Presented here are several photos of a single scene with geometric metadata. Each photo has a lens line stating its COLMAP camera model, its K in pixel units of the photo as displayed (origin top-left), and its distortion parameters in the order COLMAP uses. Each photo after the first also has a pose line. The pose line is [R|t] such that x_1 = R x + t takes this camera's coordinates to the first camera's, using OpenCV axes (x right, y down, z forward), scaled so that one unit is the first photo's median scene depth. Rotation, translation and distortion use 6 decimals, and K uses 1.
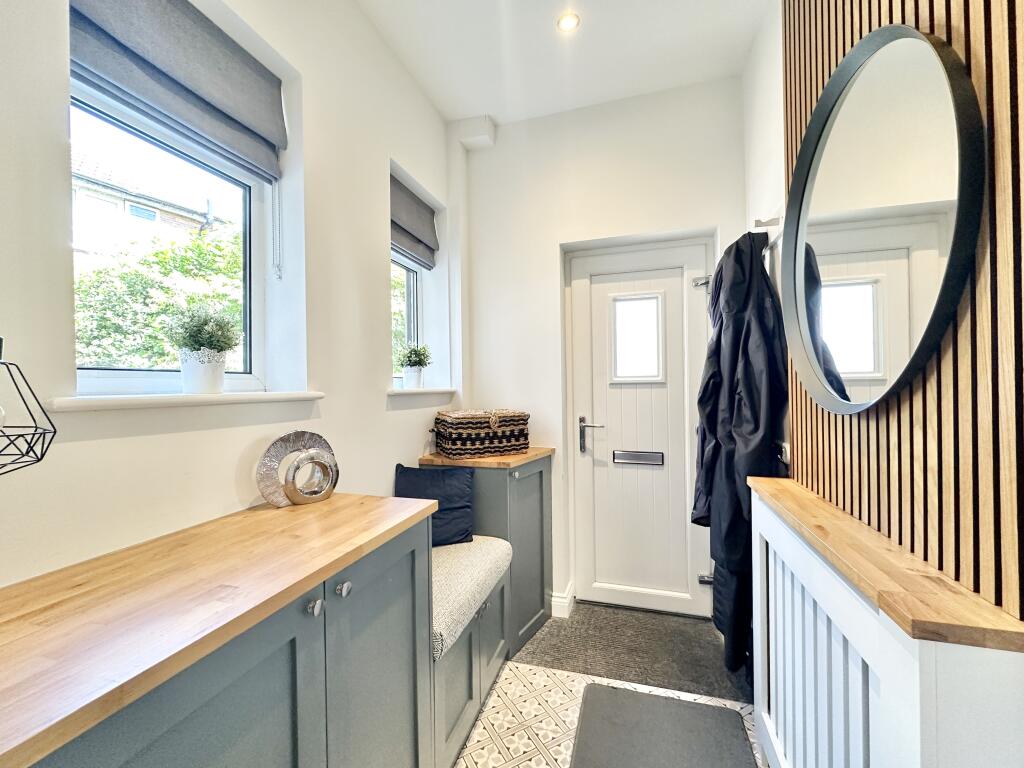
lens RADIAL K [[421.0, 0, 501.9], [0, 421.0, 383.4], [0, 0, 1]] dist [-0.001213, 0.000050]
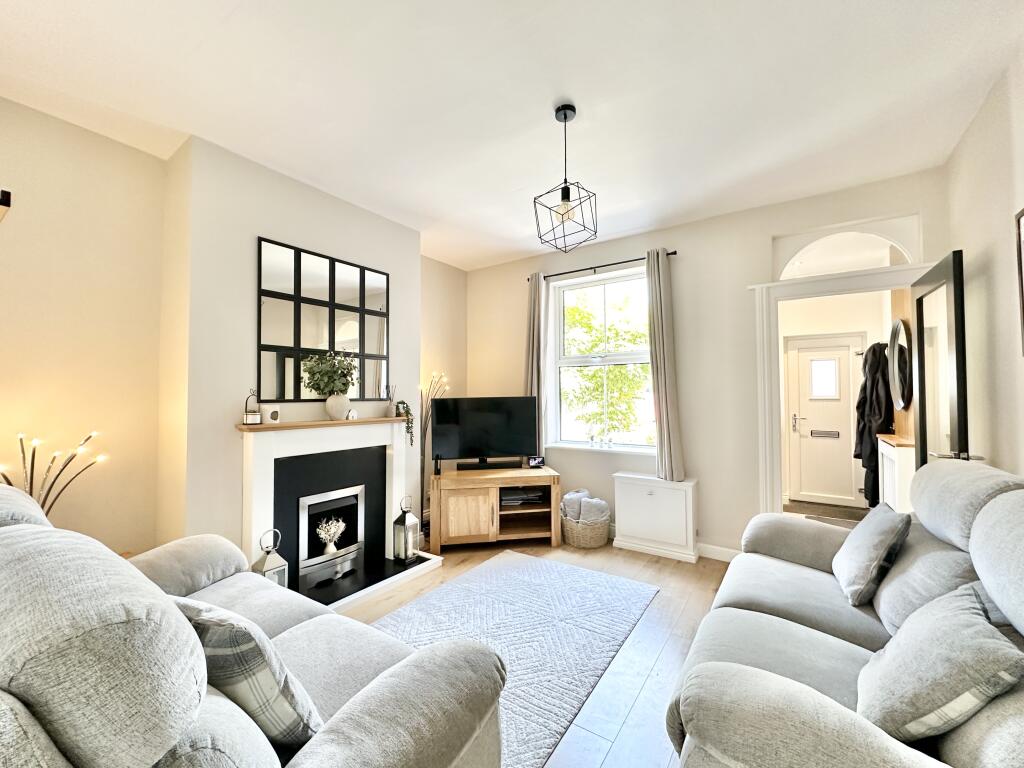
lens RADIAL K [[421.0, 0, 501.9], [0, 421.0, 383.4], [0, 0, 1]] dist [-0.001213, 0.000050]
pose [[0.957945, 0.004360, -0.286920, -0.832423], [-0.009868, 0.999794, -0.017756, -0.035650], [0.286783, 0.019840, 0.957790, -1.995036]]
